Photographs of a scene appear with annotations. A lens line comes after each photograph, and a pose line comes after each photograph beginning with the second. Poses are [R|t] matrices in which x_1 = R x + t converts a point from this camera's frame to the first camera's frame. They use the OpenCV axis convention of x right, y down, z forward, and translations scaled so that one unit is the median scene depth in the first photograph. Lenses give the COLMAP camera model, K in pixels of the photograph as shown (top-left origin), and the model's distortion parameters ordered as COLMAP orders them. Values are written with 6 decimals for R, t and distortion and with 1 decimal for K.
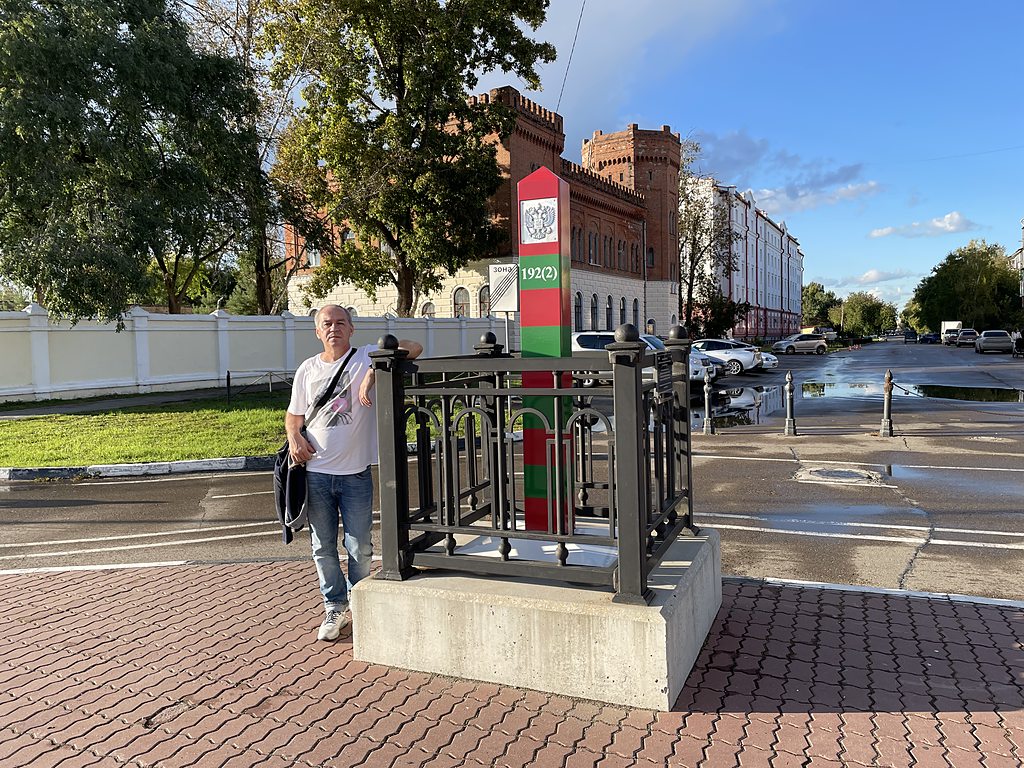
lens RADIAL K [[824.1, 0, 511.2], [0, 824.1, 387.3], [0, 0, 1]] dist [0.065596, -0.001207]
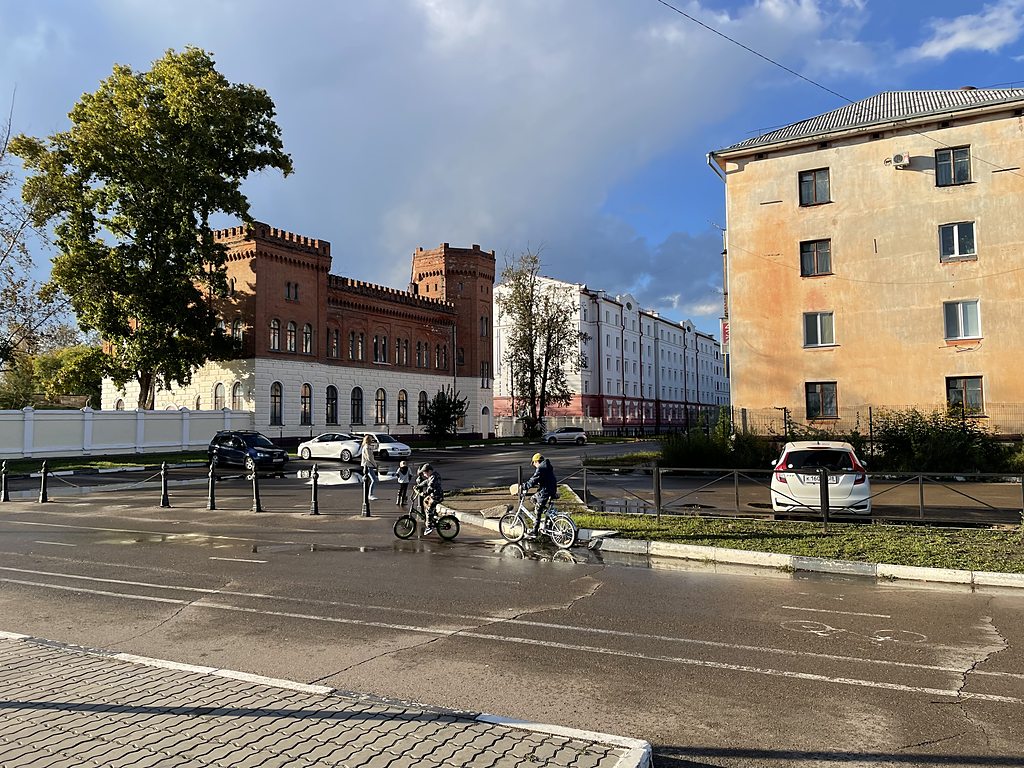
lens RADIAL K [[824.1, 0, 514.9], [0, 824.1, 383.4], [0, 0, 1]] dist [0.065596, -0.001207]
pose [[0.999201, 0.016161, -0.036554, 0.288653], [-0.019913, 0.994300, -0.104747, -0.002765], [0.034653, 0.105391, 0.993827, -0.122796]]
